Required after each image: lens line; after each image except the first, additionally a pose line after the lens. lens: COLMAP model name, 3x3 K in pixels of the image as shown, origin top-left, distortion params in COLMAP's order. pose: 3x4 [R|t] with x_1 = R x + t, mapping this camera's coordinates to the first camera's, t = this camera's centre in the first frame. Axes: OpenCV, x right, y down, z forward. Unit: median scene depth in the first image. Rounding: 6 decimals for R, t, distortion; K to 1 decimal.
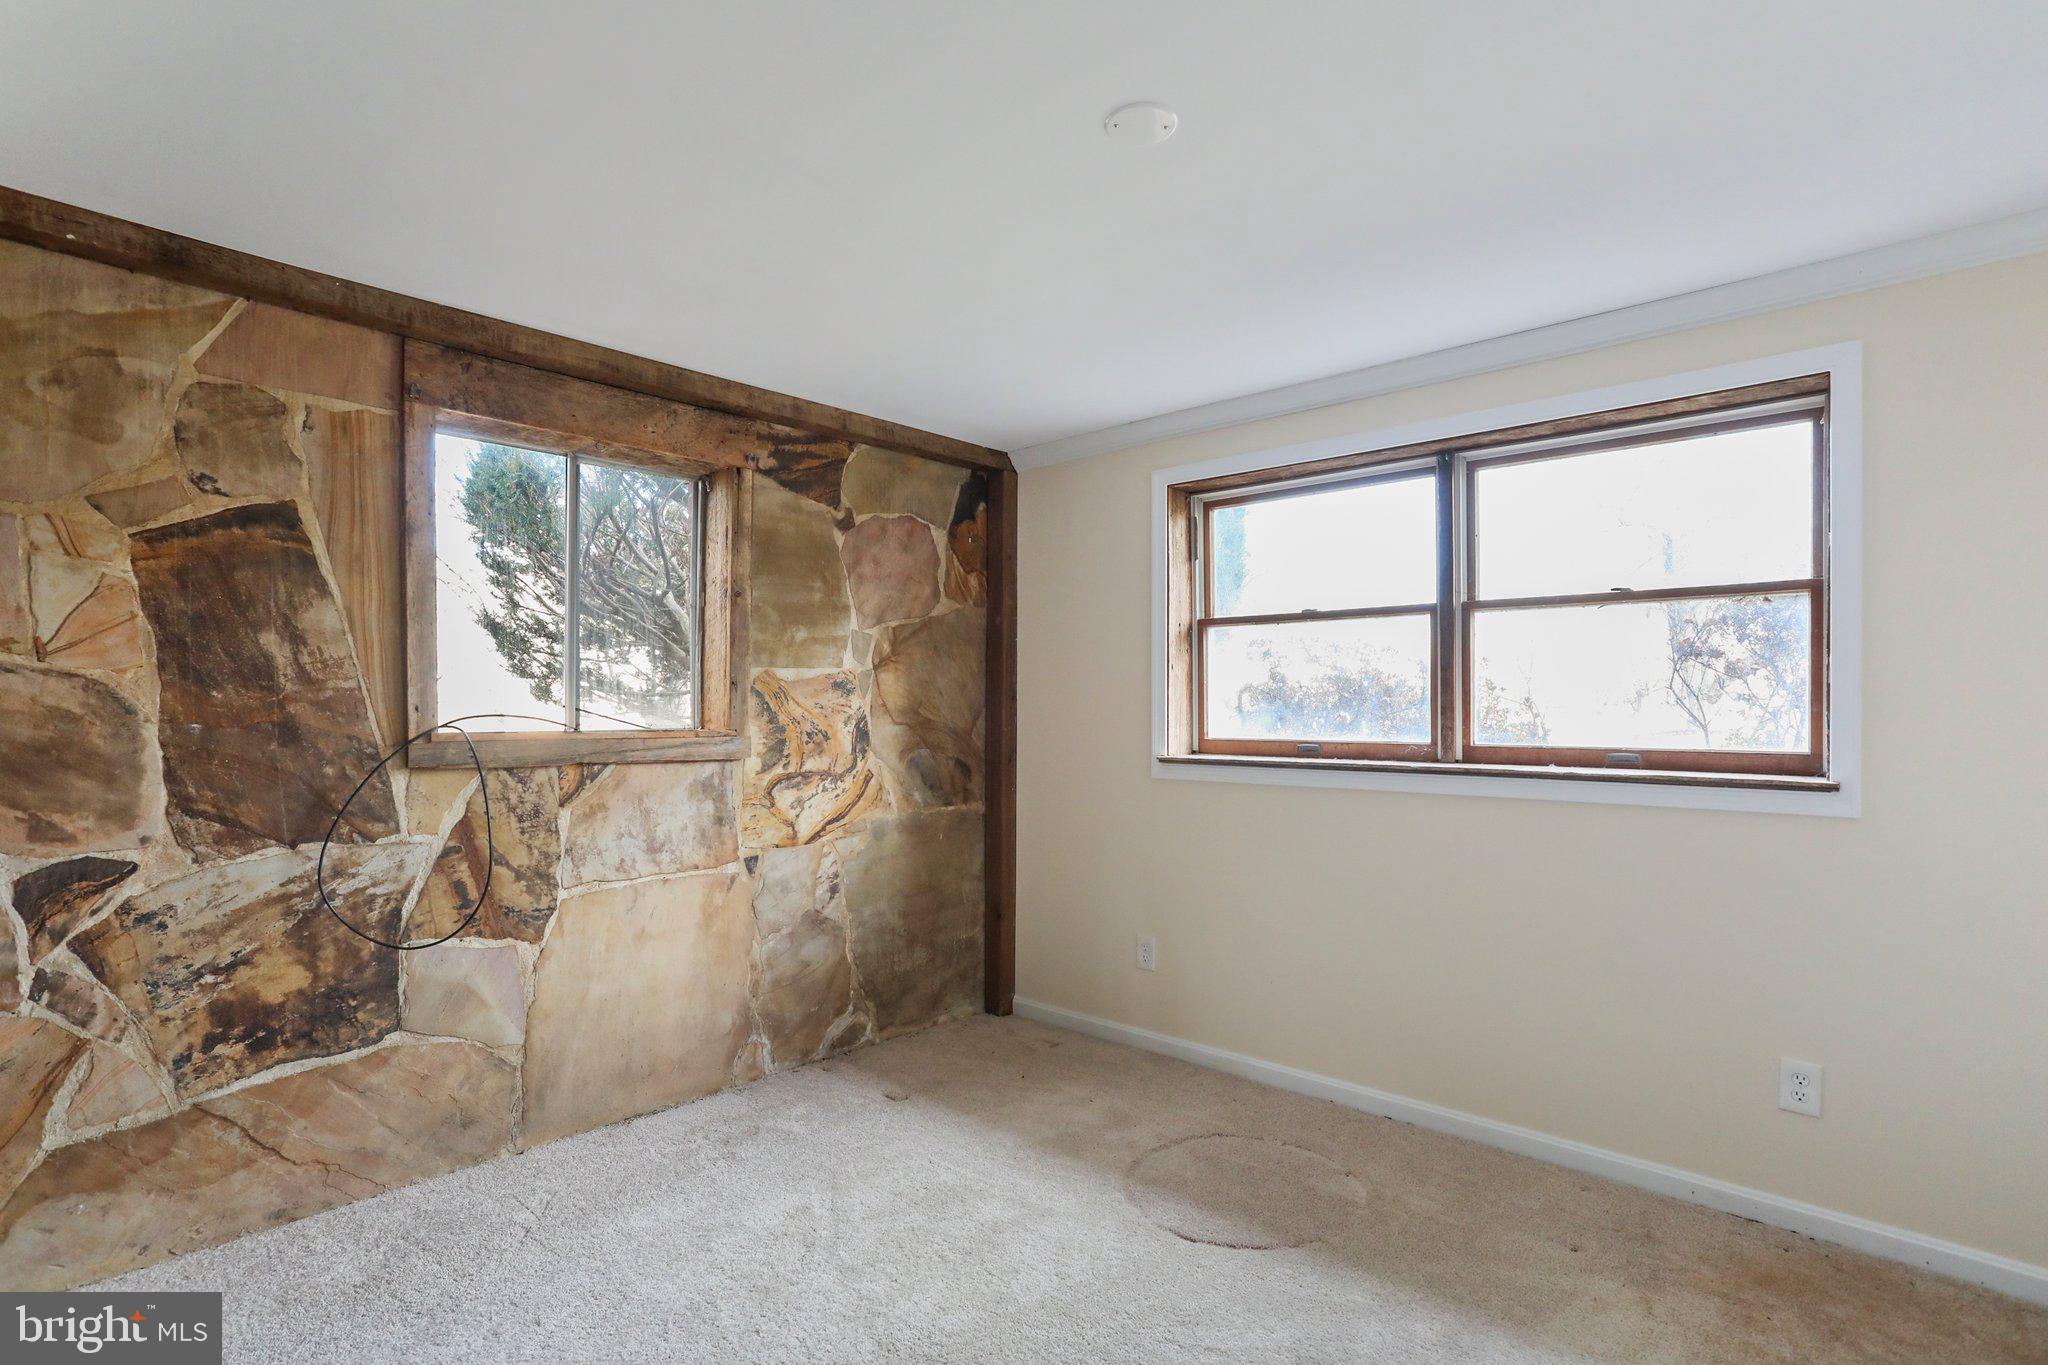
lens RADIAL K [[1099.6, 0, 1005.8], [0, 1099.6, 713.9], [0, 0, 1]] dist [-0.000513, 0.000219]
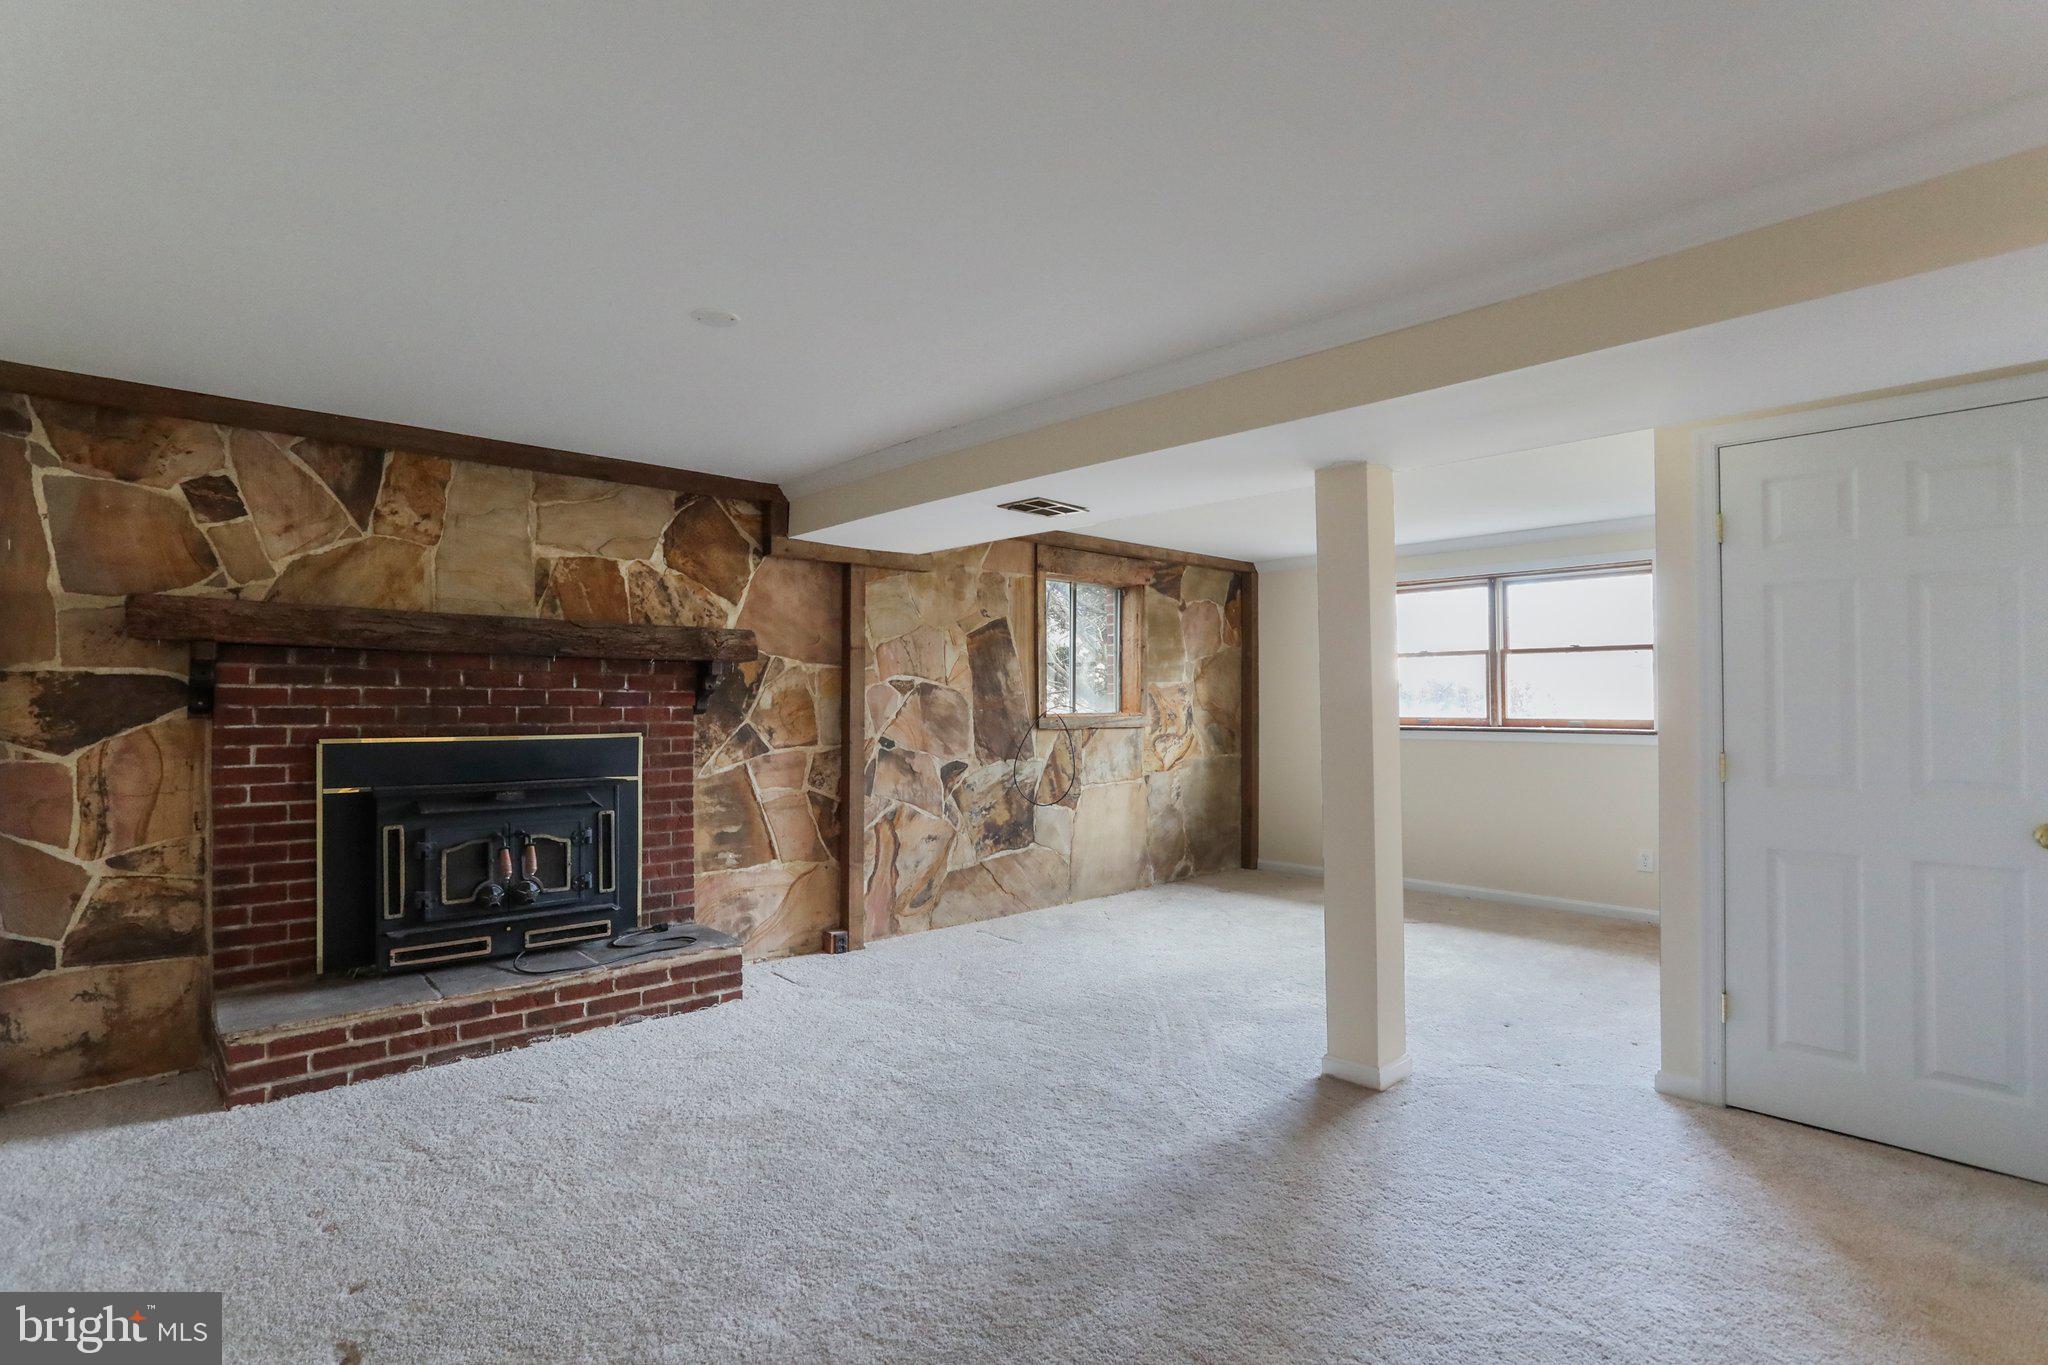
lens RADIAL K [[1004.1, 0, 1031.7], [0, 1004.1, 693.2], [0, 0, 1]] dist [-0.059959, 0.033389]
pose [[0.997873, -0.005513, -0.064959, -0.345204], [0.004635, 0.999896, -0.013654, 0.002861], [0.065028, 0.013324, 0.997794, -0.918703]]
